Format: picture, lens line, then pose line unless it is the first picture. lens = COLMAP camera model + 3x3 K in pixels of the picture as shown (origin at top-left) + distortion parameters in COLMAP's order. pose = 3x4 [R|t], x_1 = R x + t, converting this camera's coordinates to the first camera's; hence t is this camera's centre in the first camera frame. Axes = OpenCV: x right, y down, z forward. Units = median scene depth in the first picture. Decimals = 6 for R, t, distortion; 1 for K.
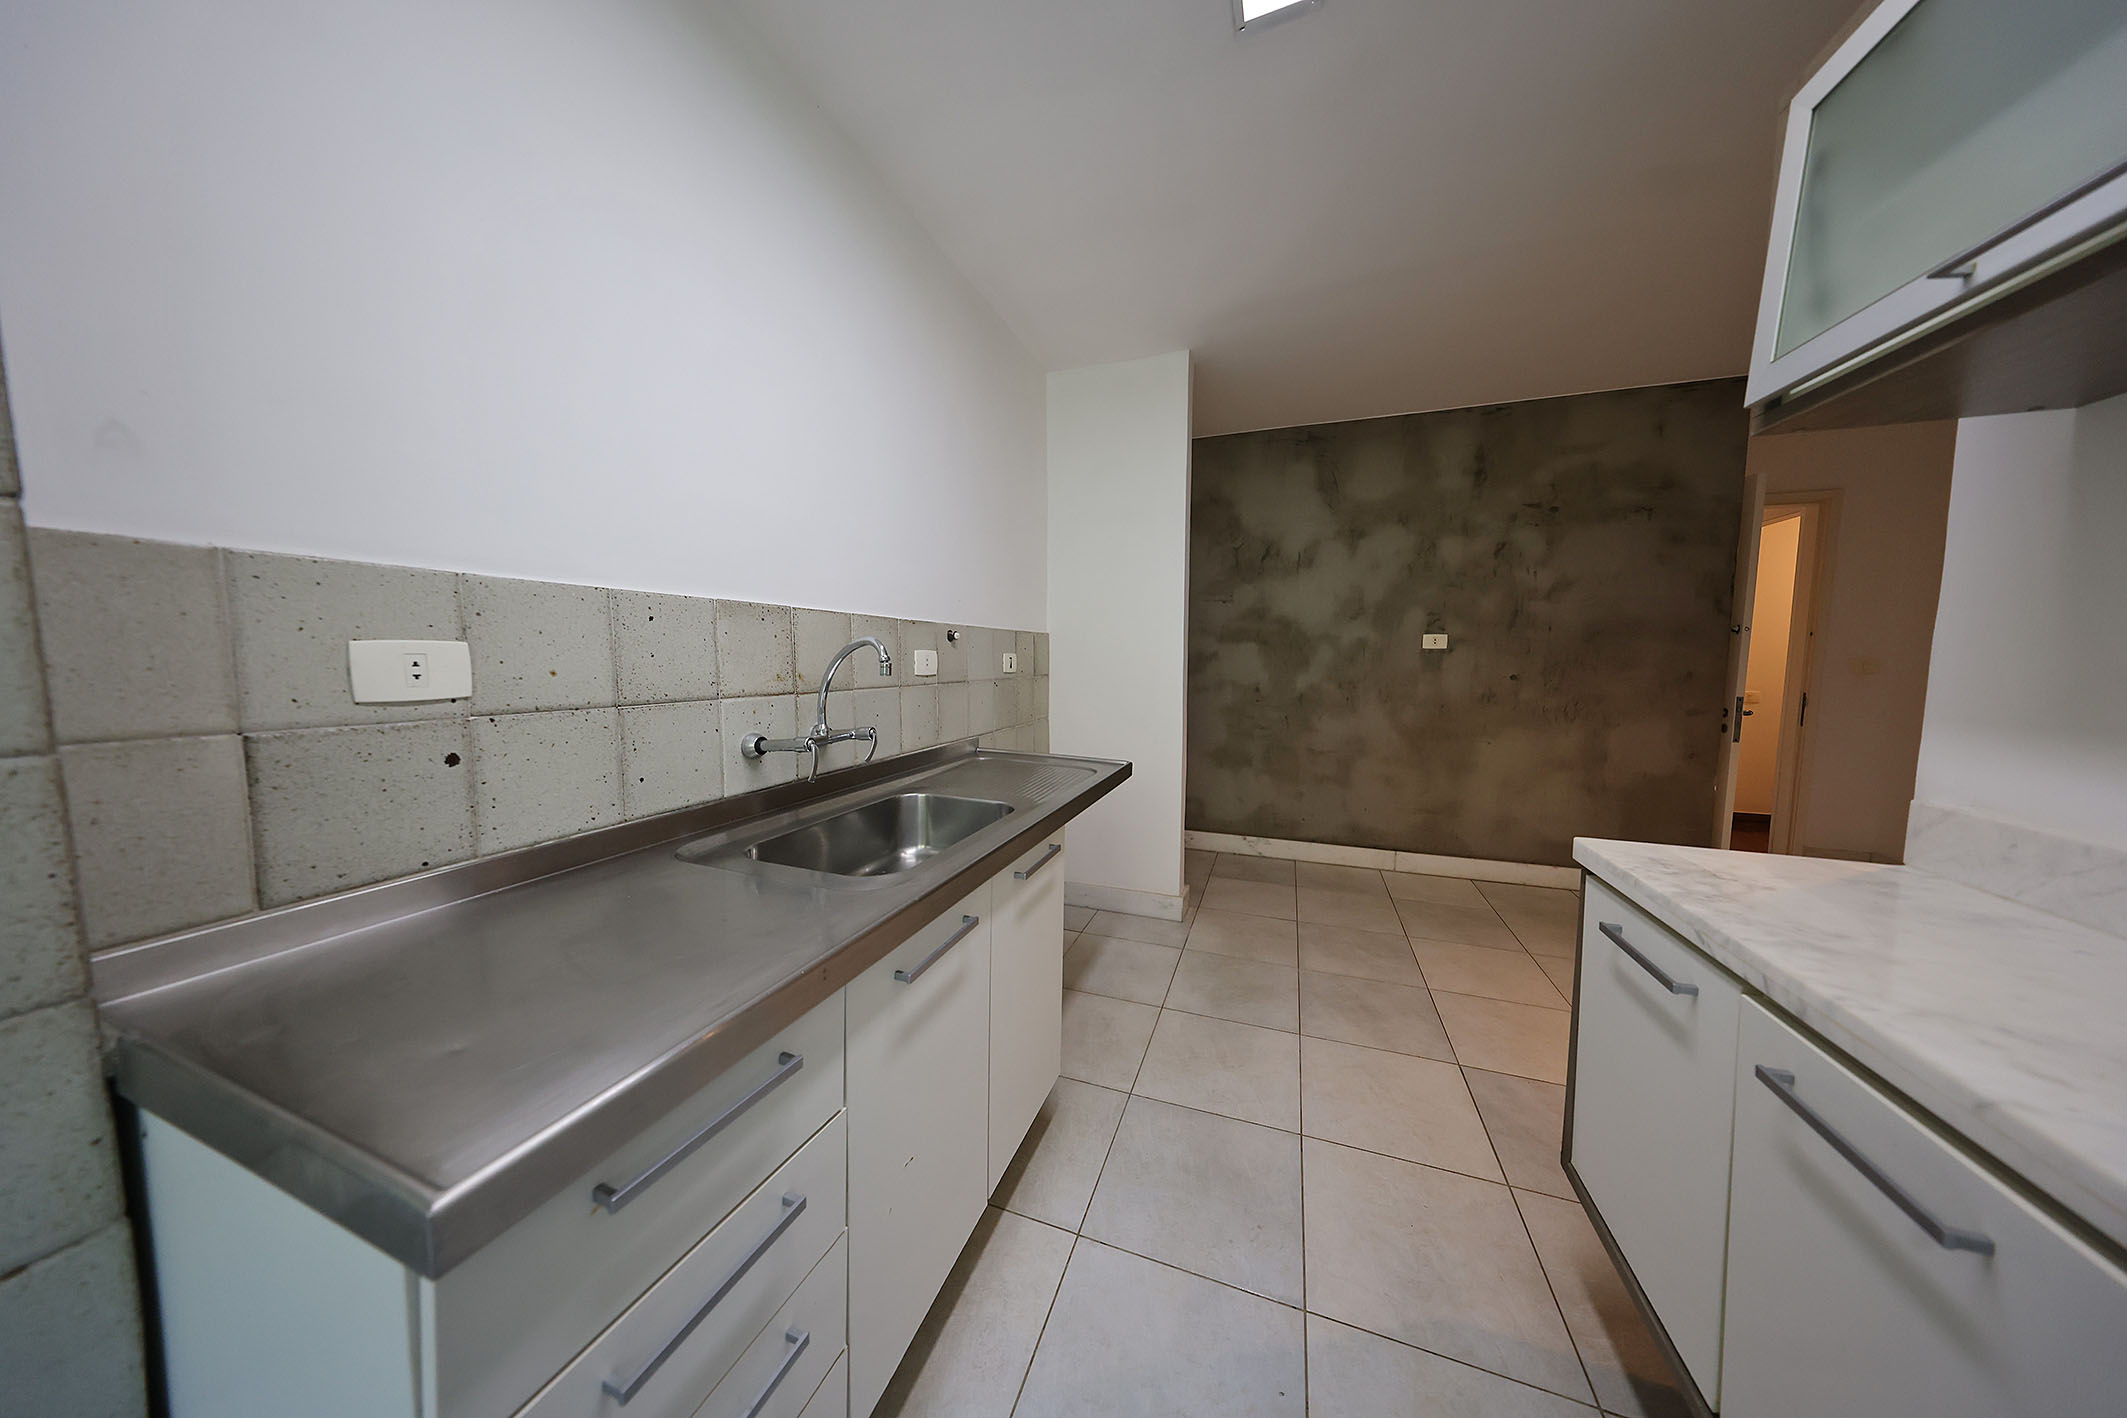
lens RADIAL K [[626.3, 0, 1063.5], [0, 626.3, 709.0], [0, 0, 1]] dist [-0.000274, -0.000007]
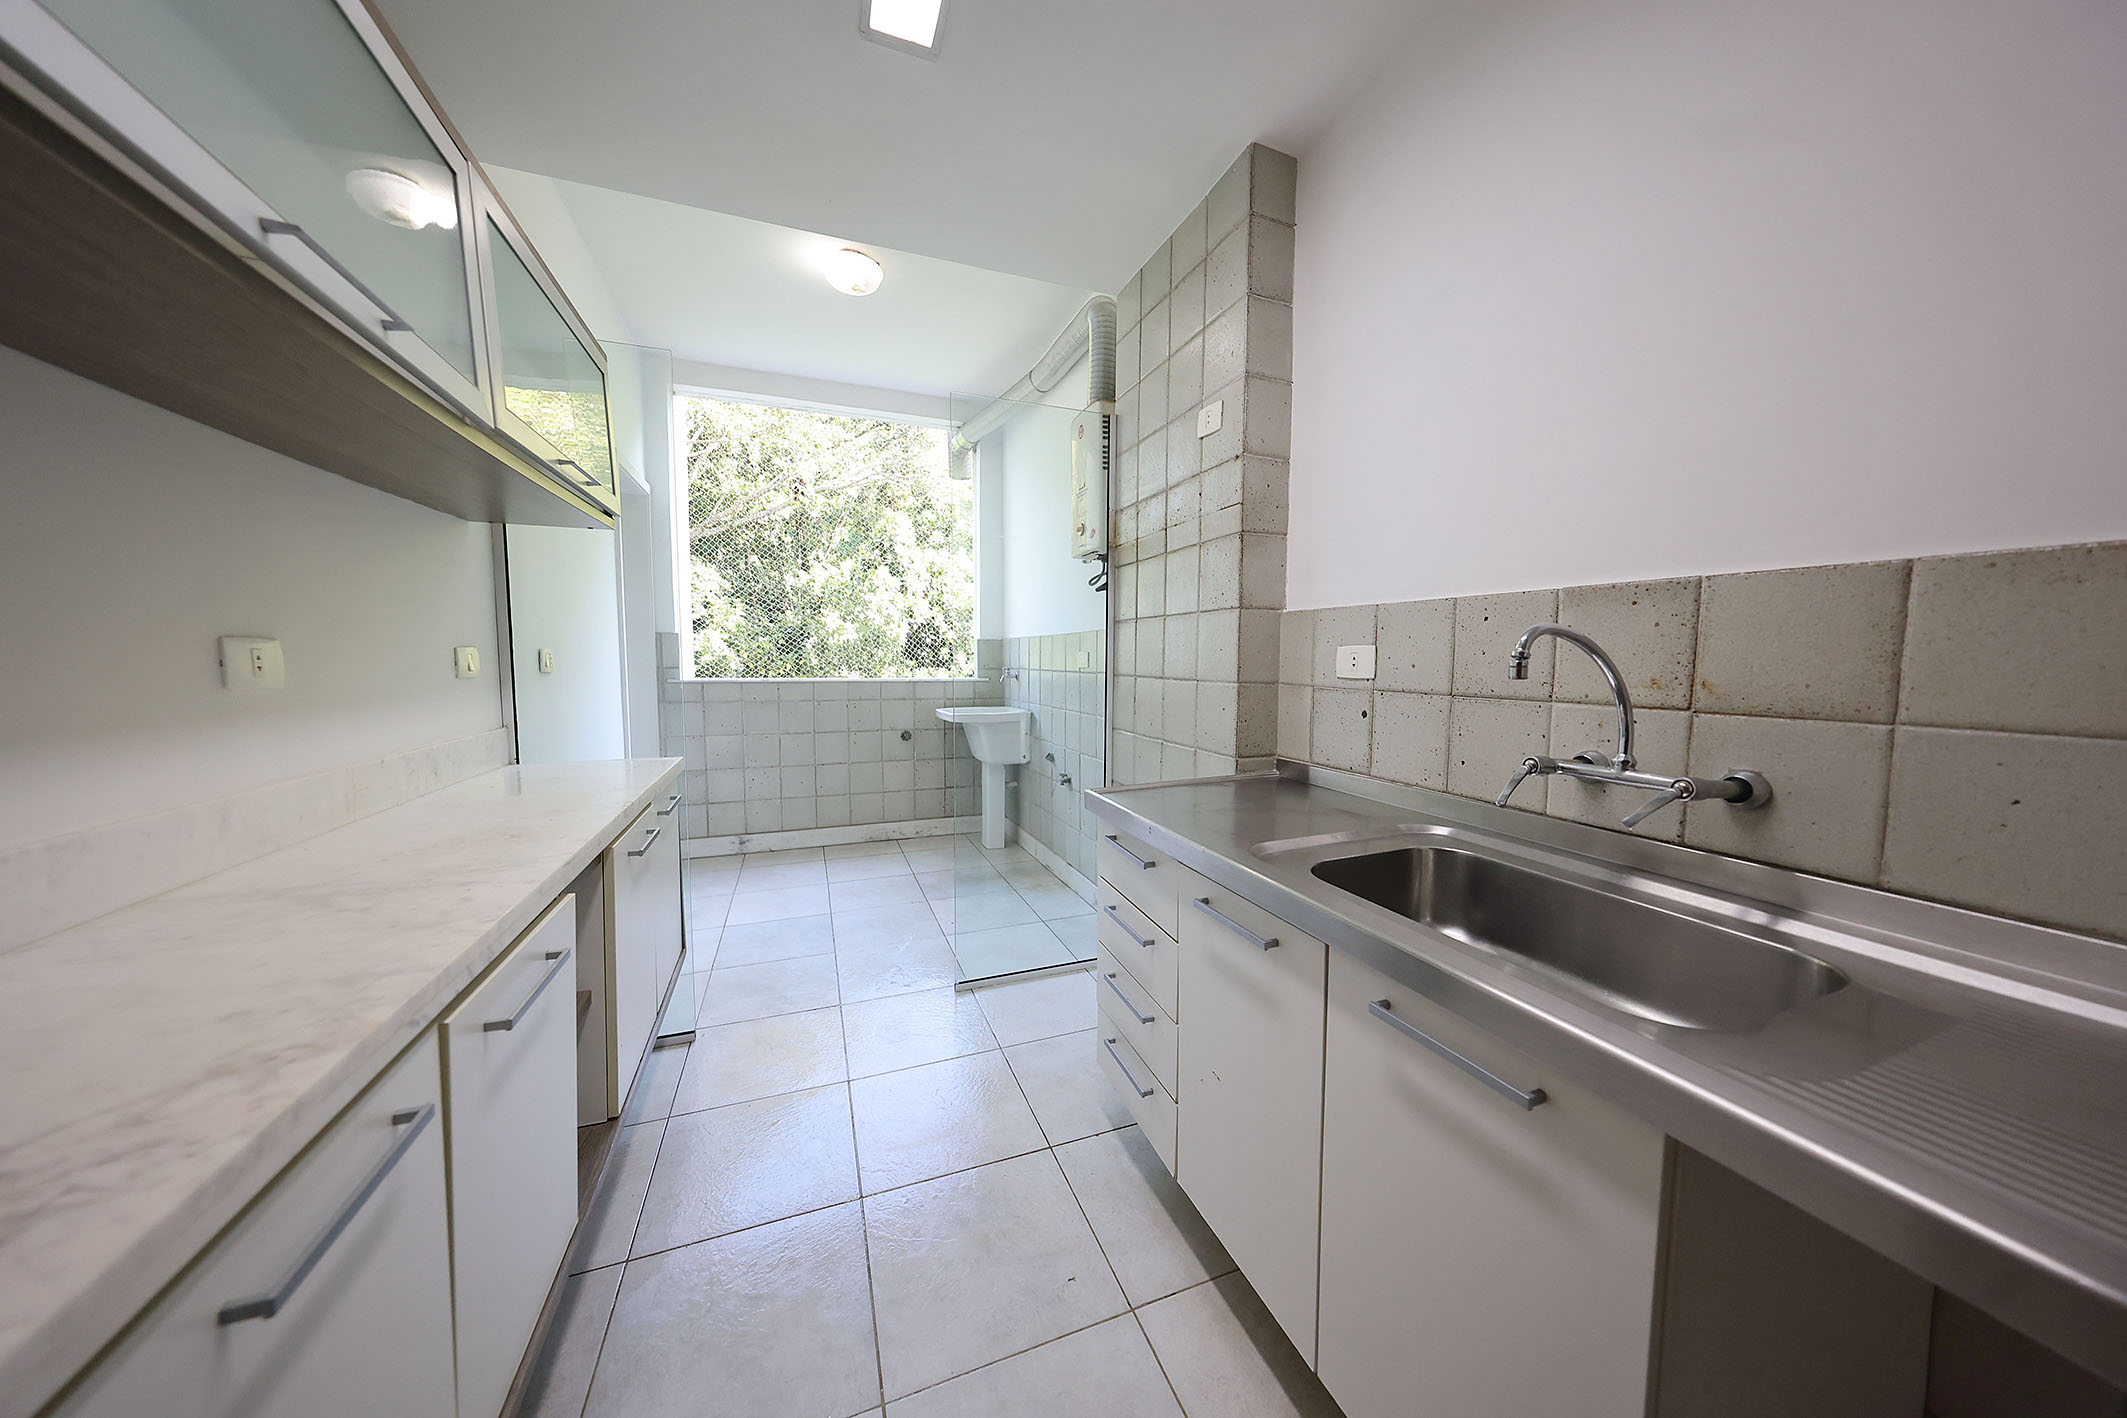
lens RADIAL K [[673.3, 0, 1063.5], [0, 673.3, 709.0], [0, 0, 1]] dist [-0.000003, -0.000006]
pose [[-0.757370, 0.041472, -0.651668, 0.661921], [-0.063508, 0.988572, 0.136722, -0.103217], [0.649891, 0.144935, -0.746081, 1.417047]]
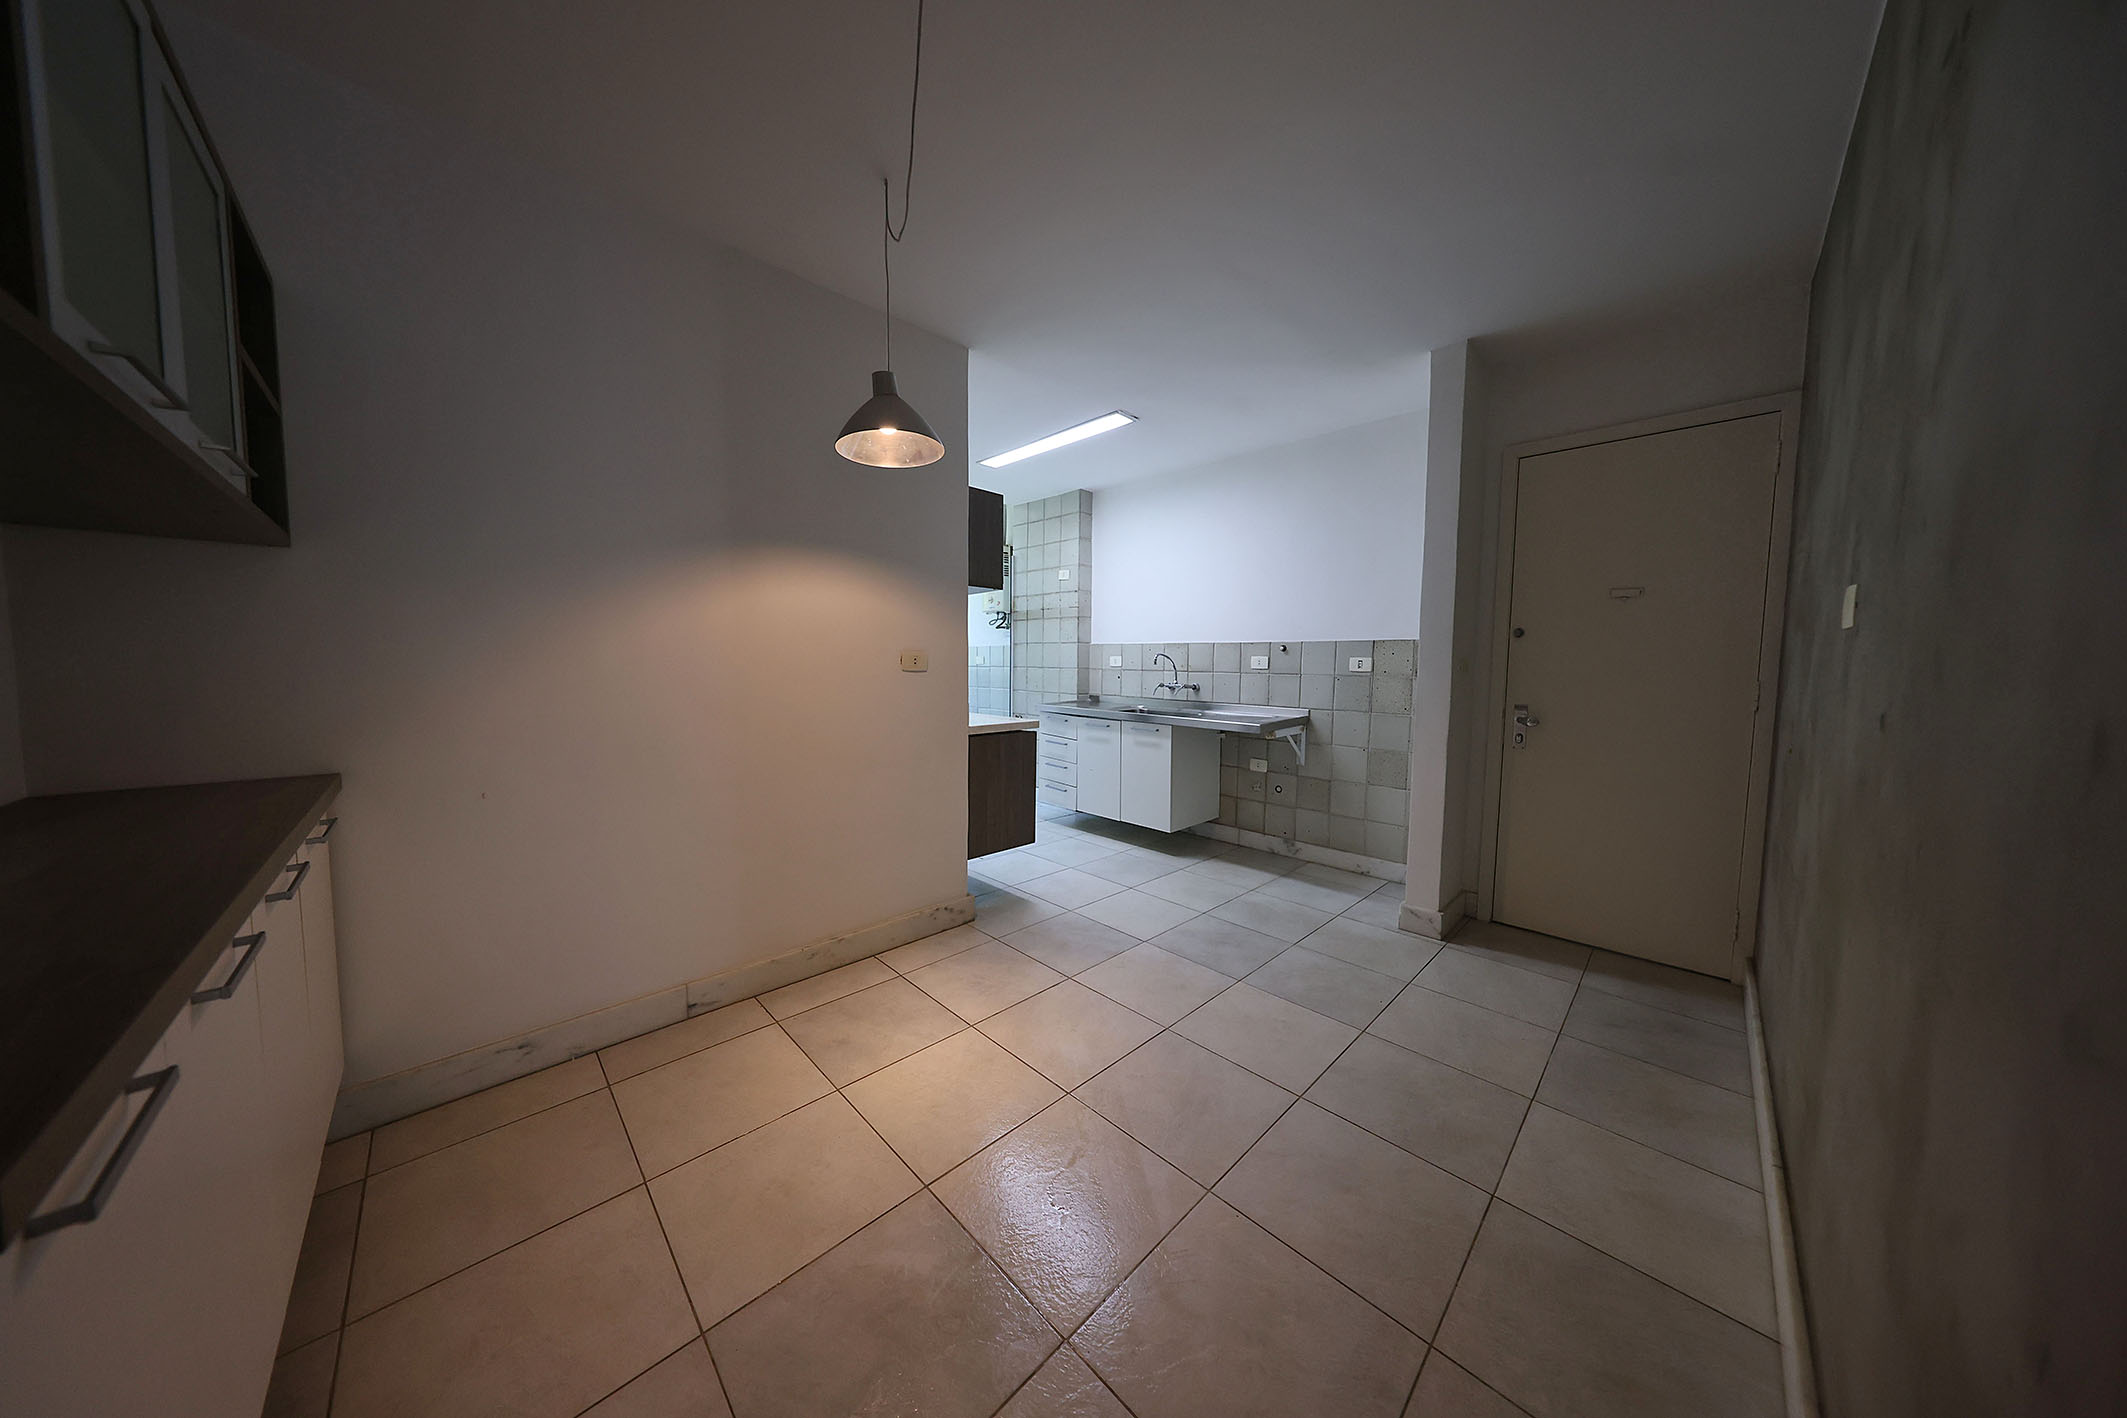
lens RADIAL K [[626.3, 0, 1063.5], [0, 626.3, 709.0], [0, 0, 1]] dist [-0.000274, -0.000007]
pose [[-0.443017, 0.060882, -0.894444, 3.274946], [-0.085746, 0.990240, 0.109872, -0.163084], [0.892403, 0.125371, -0.433472, 2.321118]]
